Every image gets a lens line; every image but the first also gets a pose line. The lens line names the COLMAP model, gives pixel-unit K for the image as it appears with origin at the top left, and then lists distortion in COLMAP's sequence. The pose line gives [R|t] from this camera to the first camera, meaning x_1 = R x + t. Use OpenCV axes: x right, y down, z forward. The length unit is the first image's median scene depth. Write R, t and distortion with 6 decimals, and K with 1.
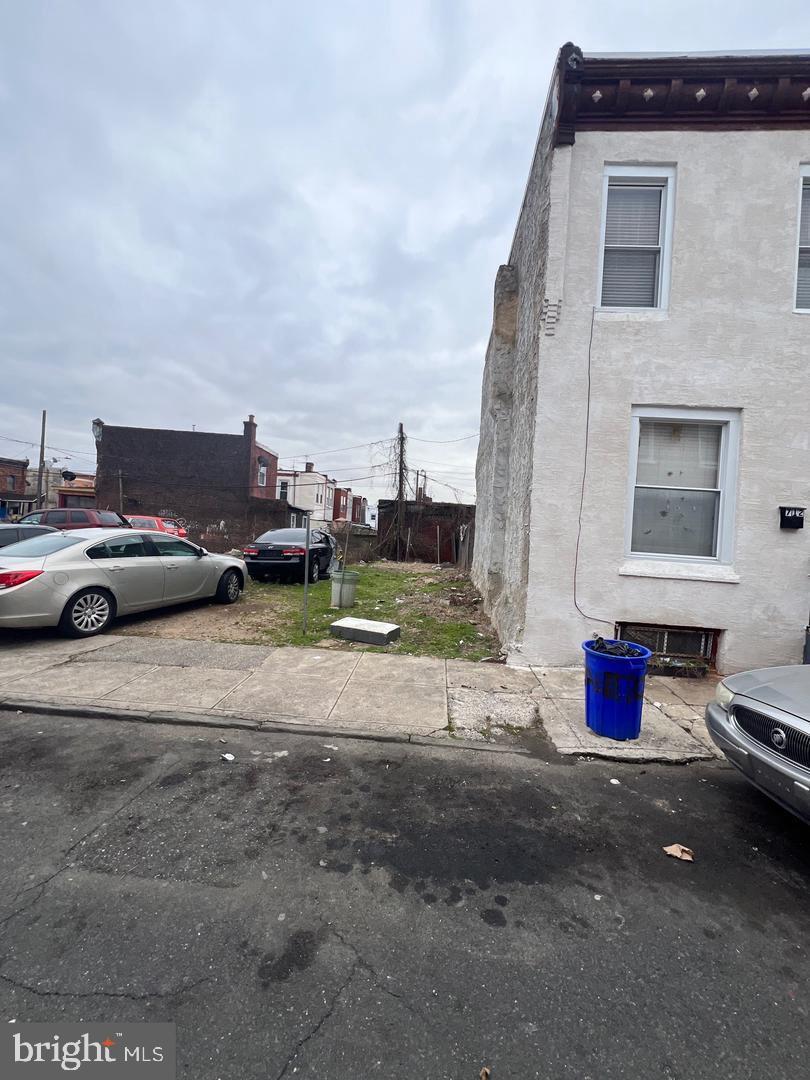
lens RADIAL K [[430.1, 0, 405.0], [0, 430.1, 540.0], [0, 0, 1]] dist [-0.001049, -0.000257]
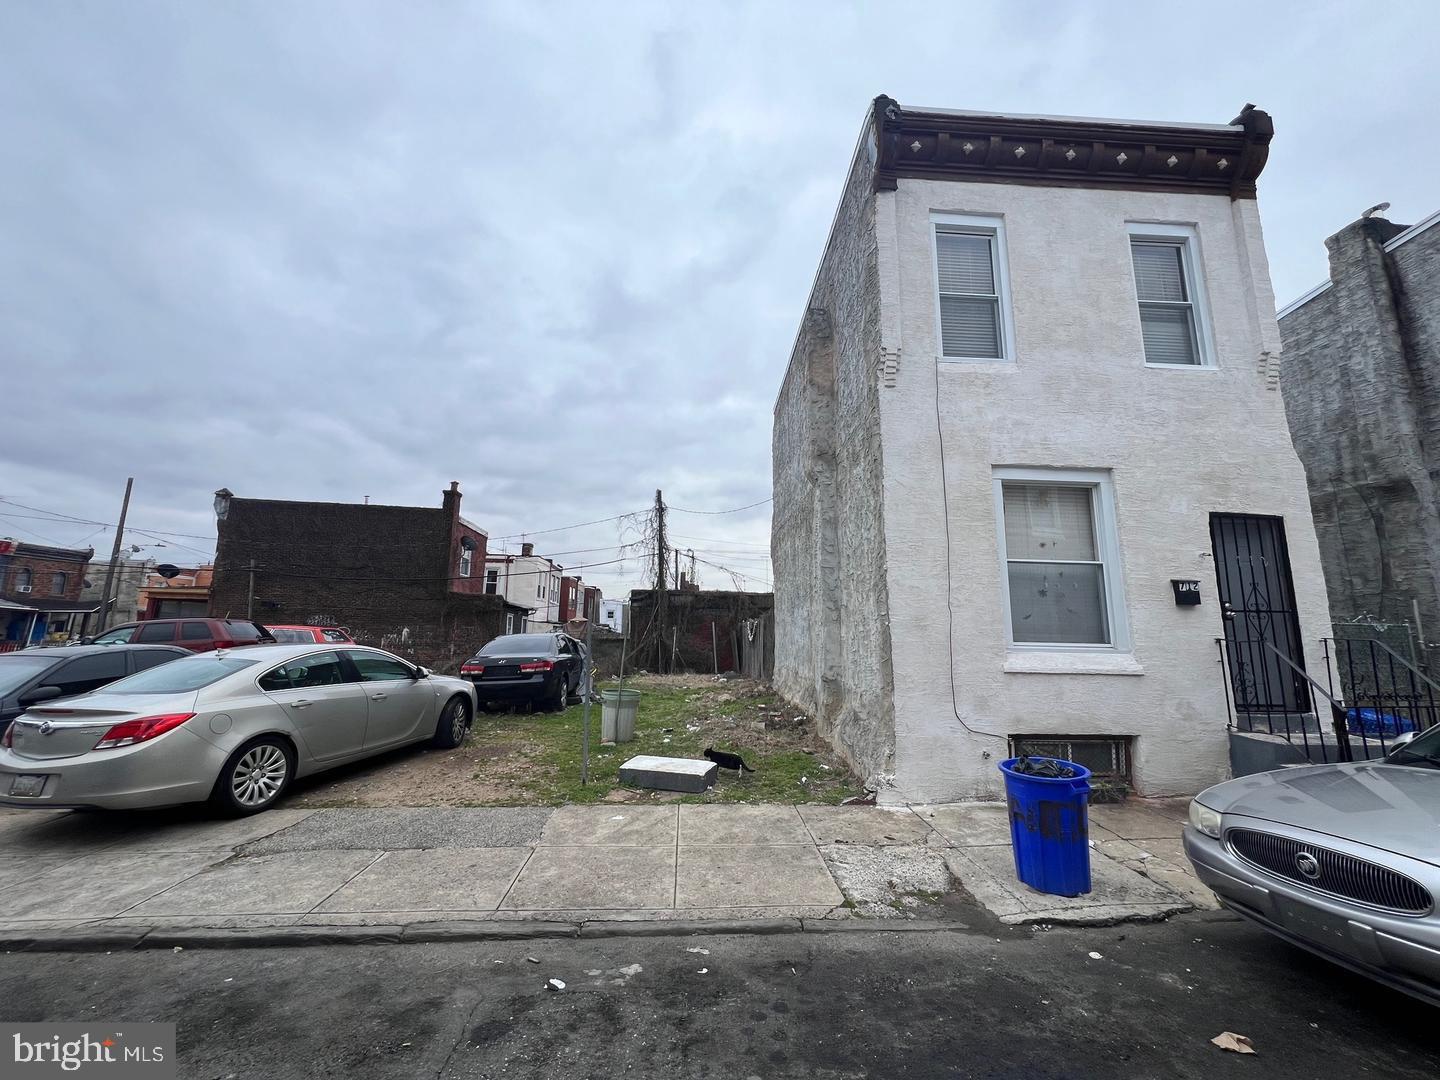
lens RADIAL K [[573.4, 0, 720.0], [0, 573.4, 540.0], [0, 0, 1]] dist [-0.001049, -0.000257]
pose [[0.990916, -0.022849, 0.132524, -0.153914], [0.045946, 0.983683, -0.173945, 0.000610], [-0.126387, 0.178454, 0.975797, -0.004076]]
